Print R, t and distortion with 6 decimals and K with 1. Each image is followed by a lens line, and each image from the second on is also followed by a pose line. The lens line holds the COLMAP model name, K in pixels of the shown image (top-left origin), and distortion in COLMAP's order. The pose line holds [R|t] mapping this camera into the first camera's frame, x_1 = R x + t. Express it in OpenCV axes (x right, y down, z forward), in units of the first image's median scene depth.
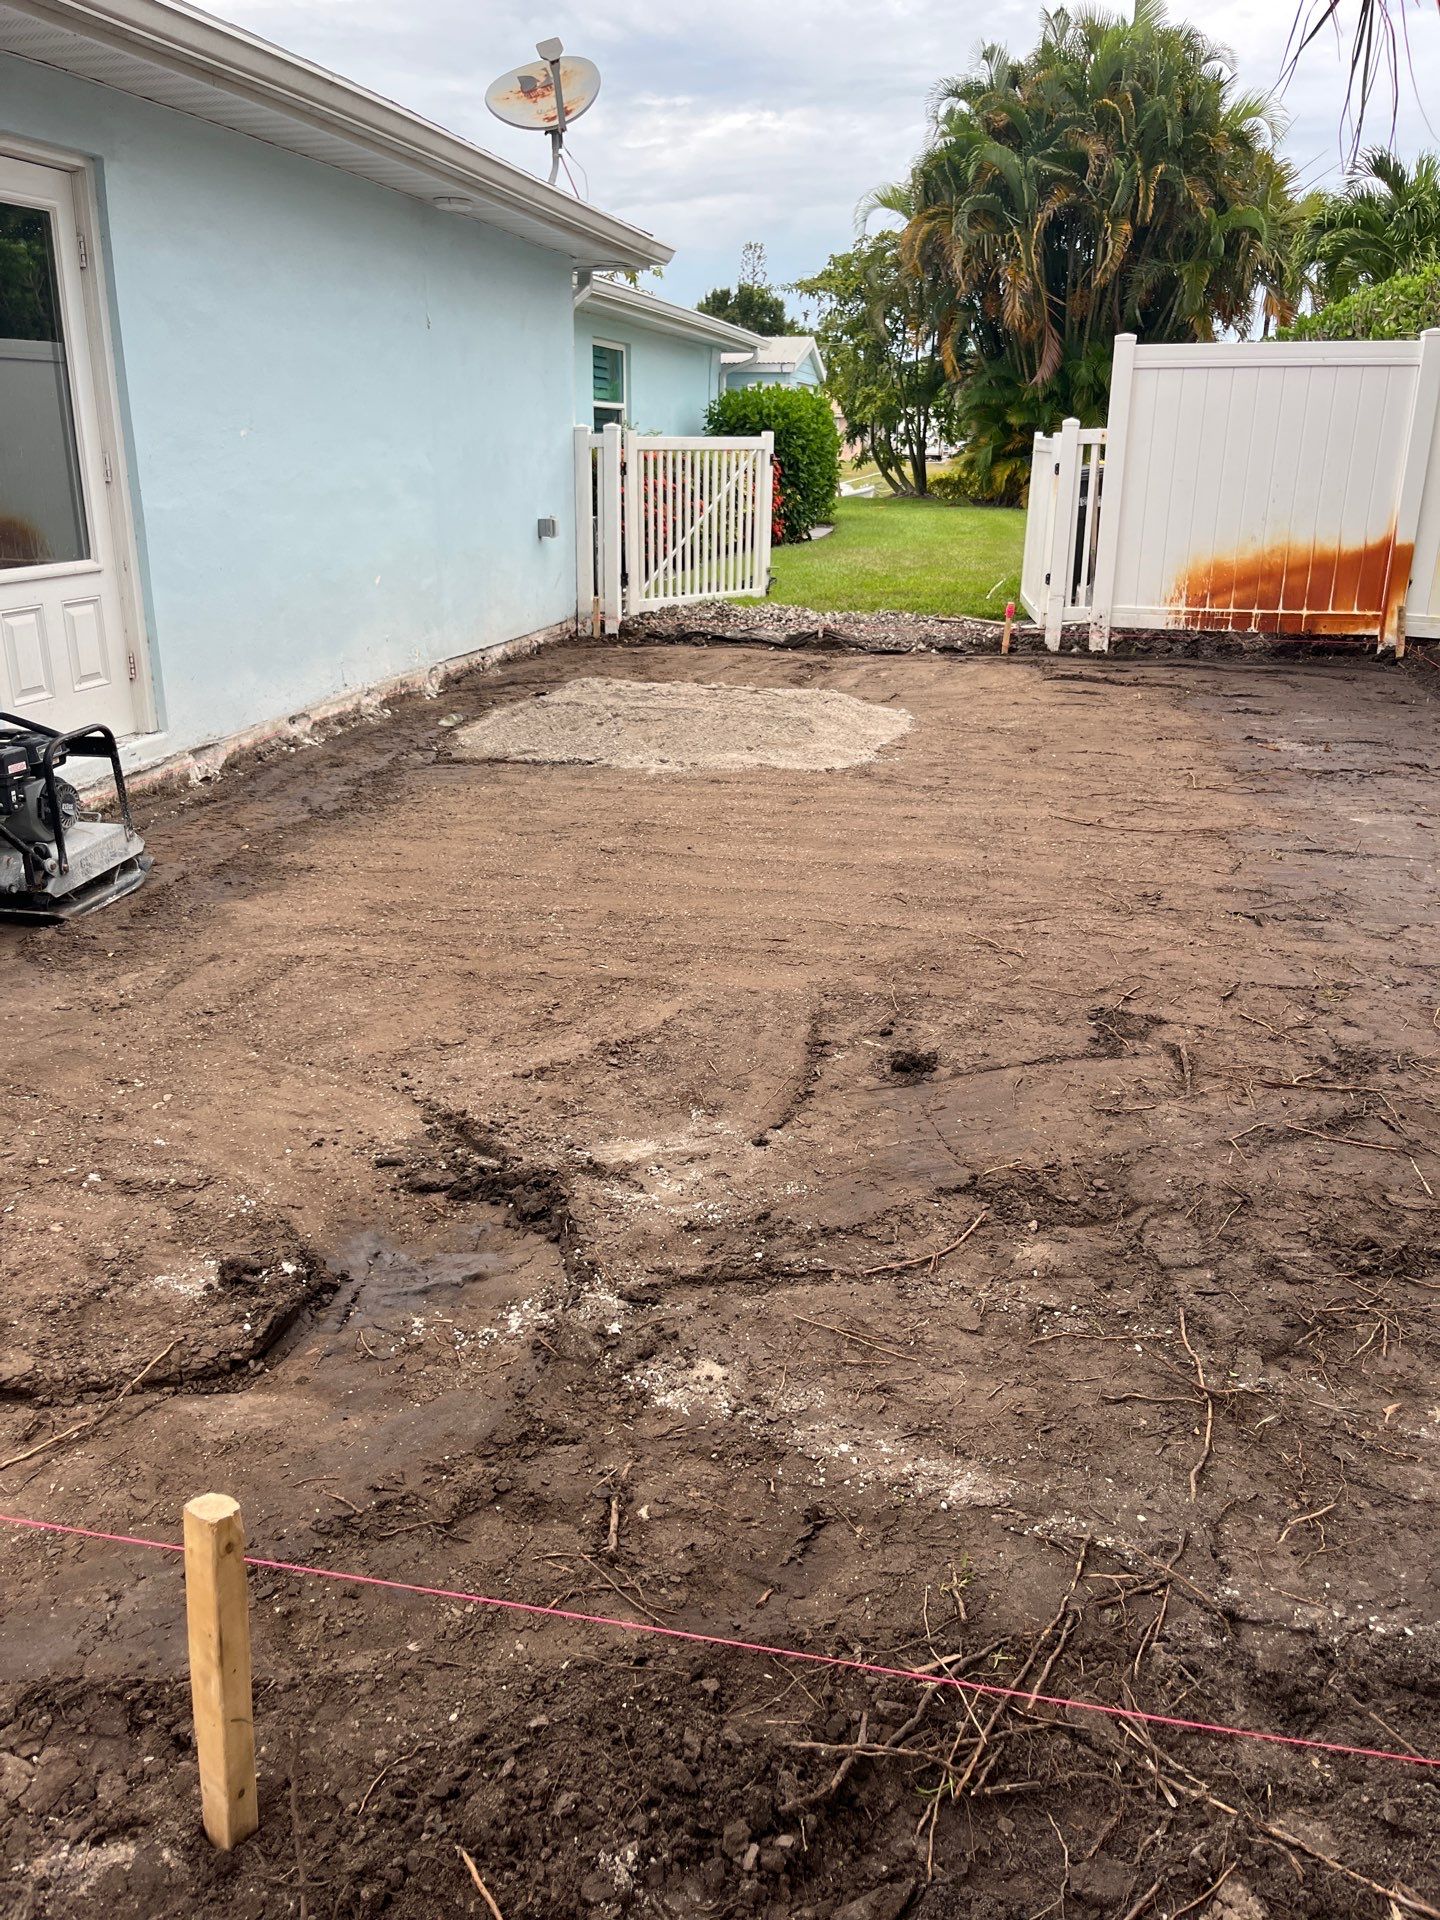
lens RADIAL K [[1448.4, 0, 726.5], [0, 1448.4, 966.8], [0, 0, 1]] dist [0.059858, -0.086915]
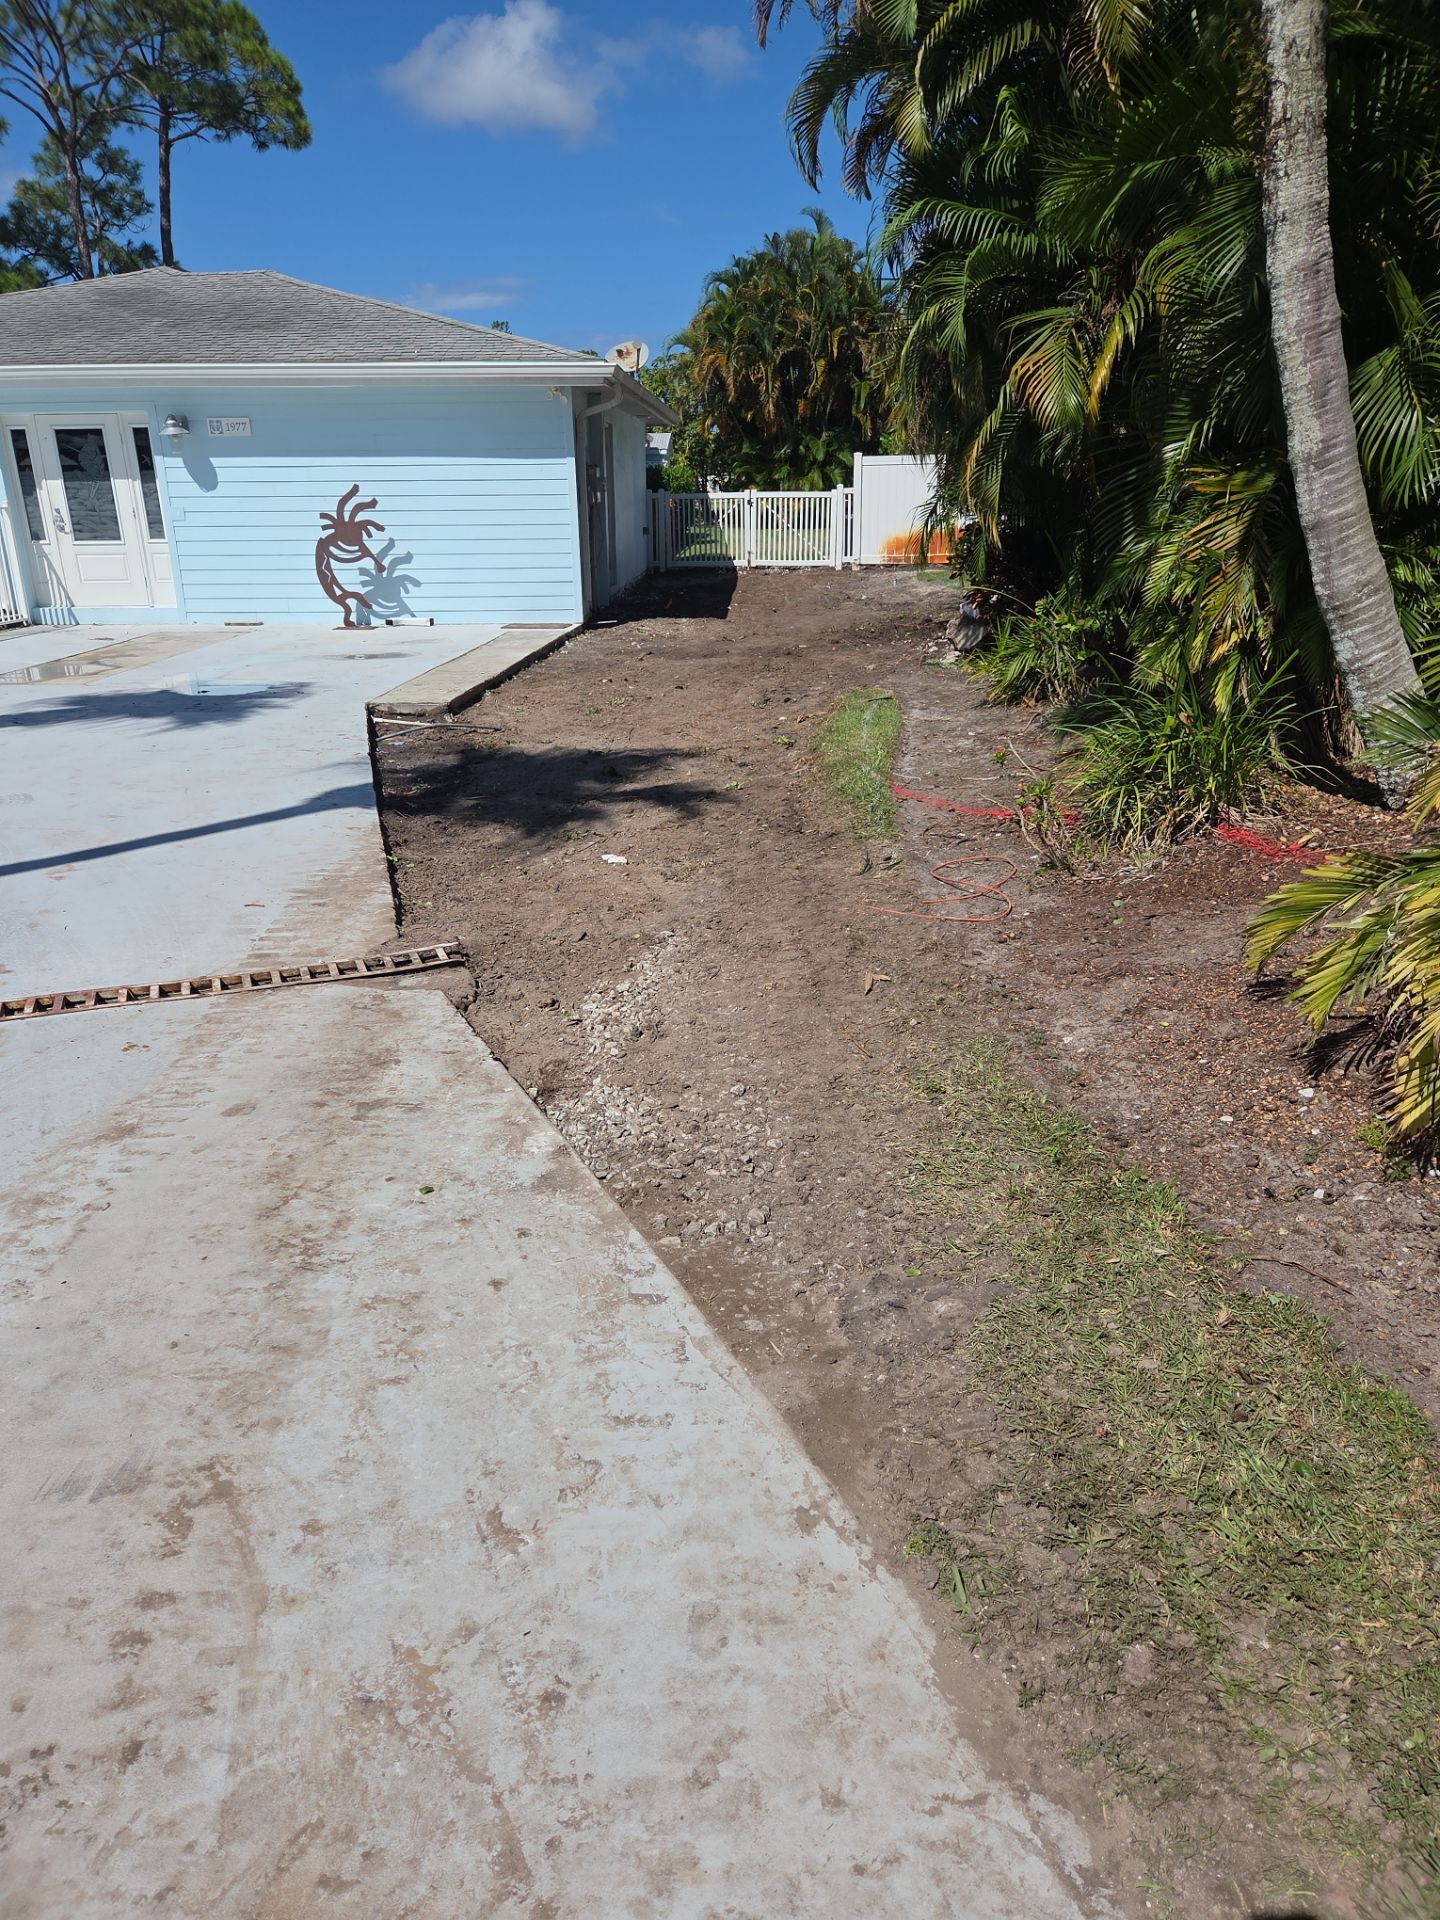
lens RADIAL K [[1304.3, 0, 713.1], [0, 1304.3, 950.9], [0, 0, 1]] dist [0.025478, -0.026420]
pose [[0.981359, -0.069160, 0.179311, -0.214672], [0.069793, 0.997558, 0.002785, 0.202317], [-0.179065, 0.009782, 0.983789, -0.581587]]
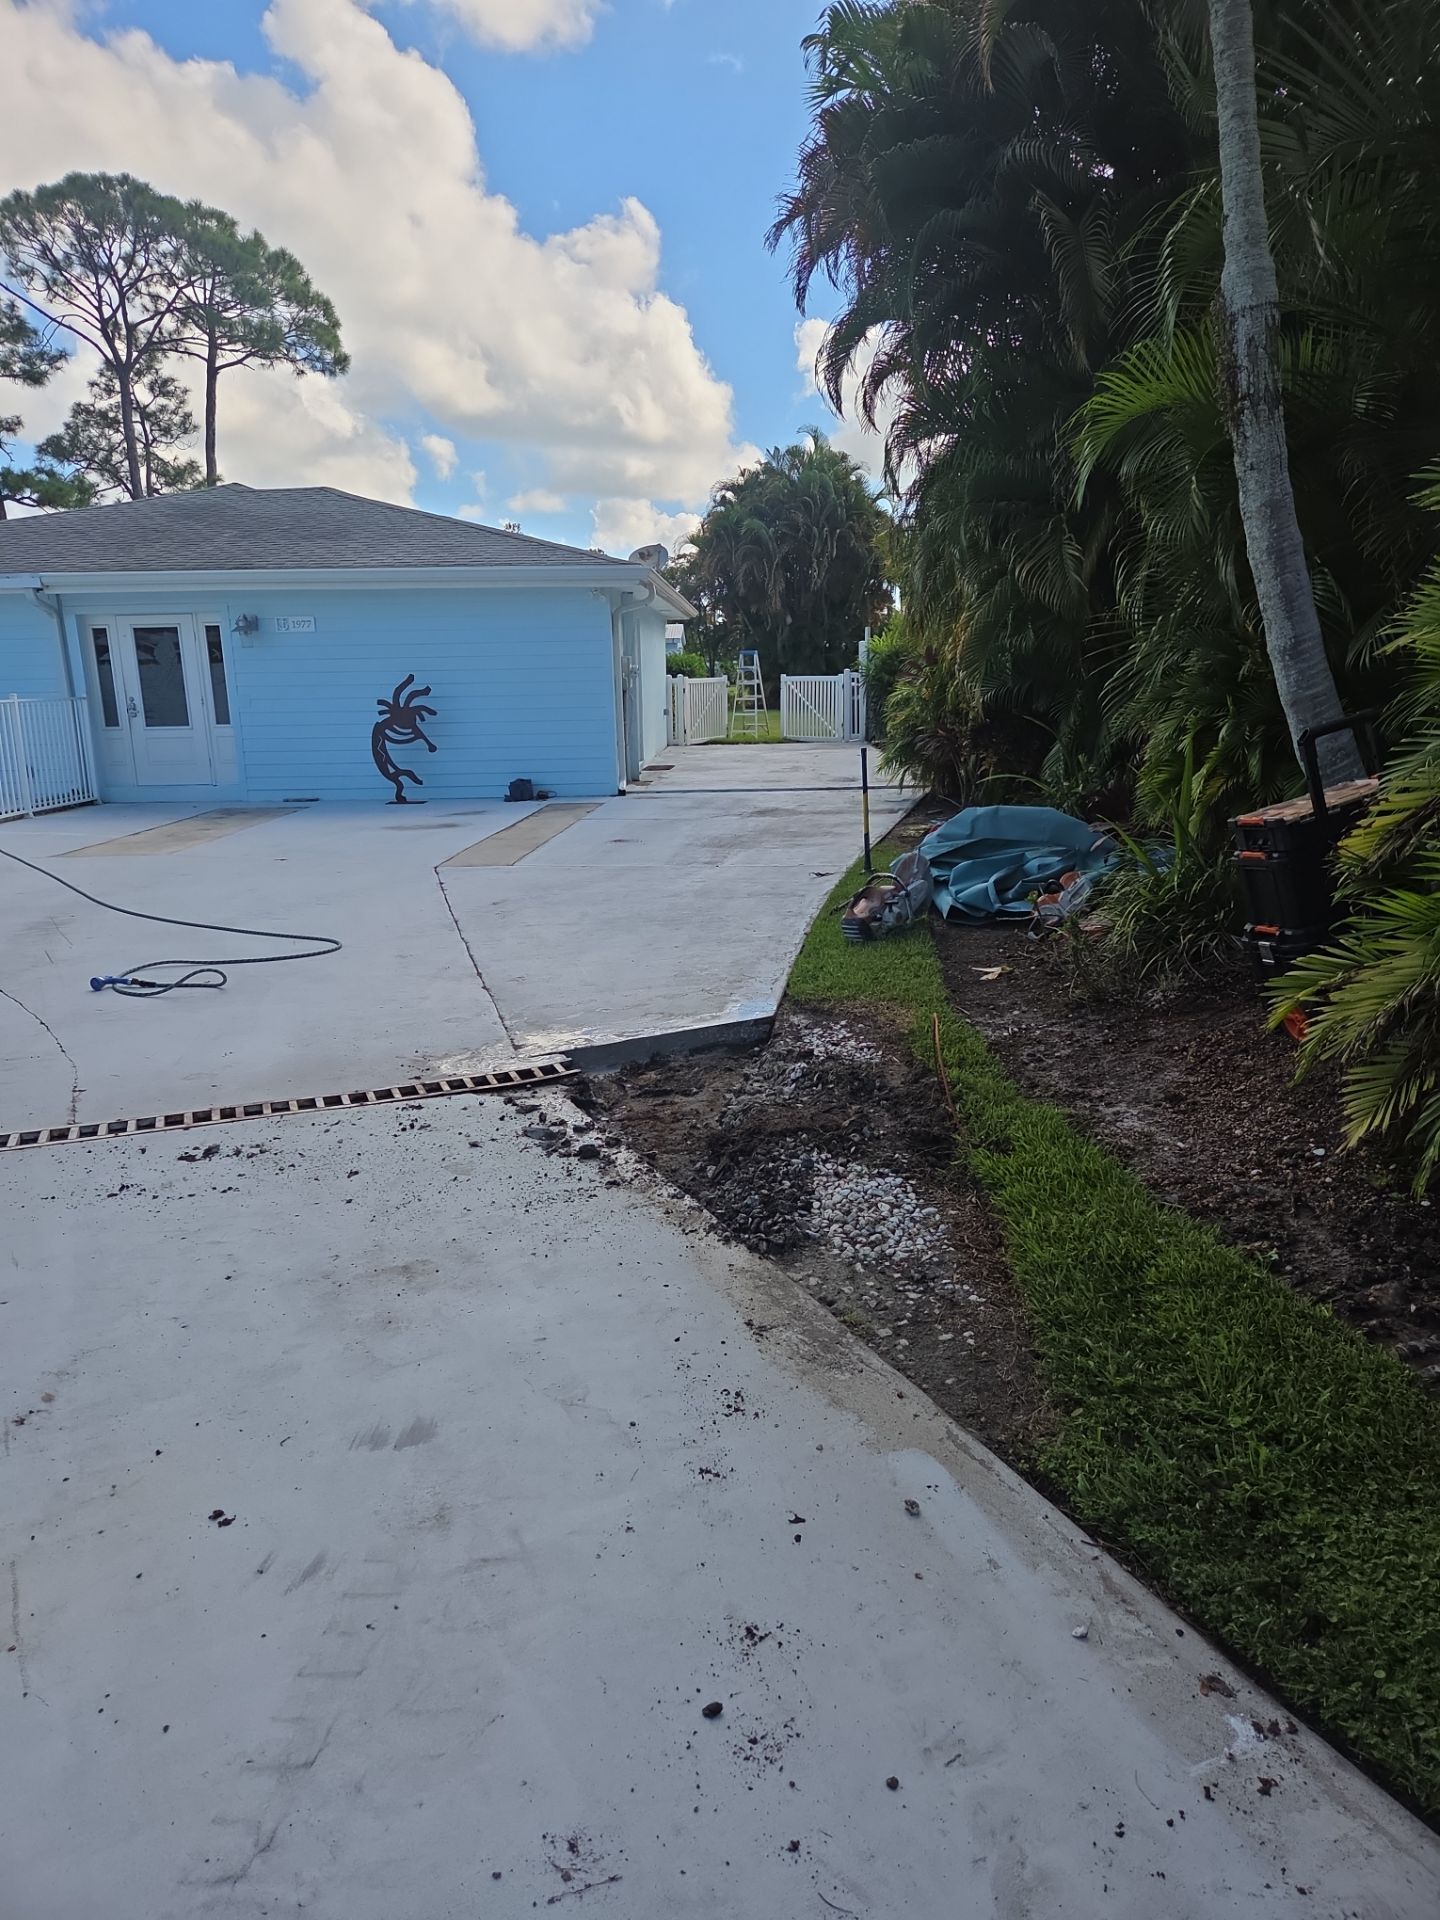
lens RADIAL K [[1304.3, 0, 725.2], [0, 1304.3, 953.8], [0, 0, 1]] dist [0.025478, -0.026420]
pose [[0.979528, -0.054841, 0.193696, -0.232052], [0.080001, 0.988982, -0.124559, 0.210068], [-0.184731, 0.137504, 0.973122, -0.605508]]
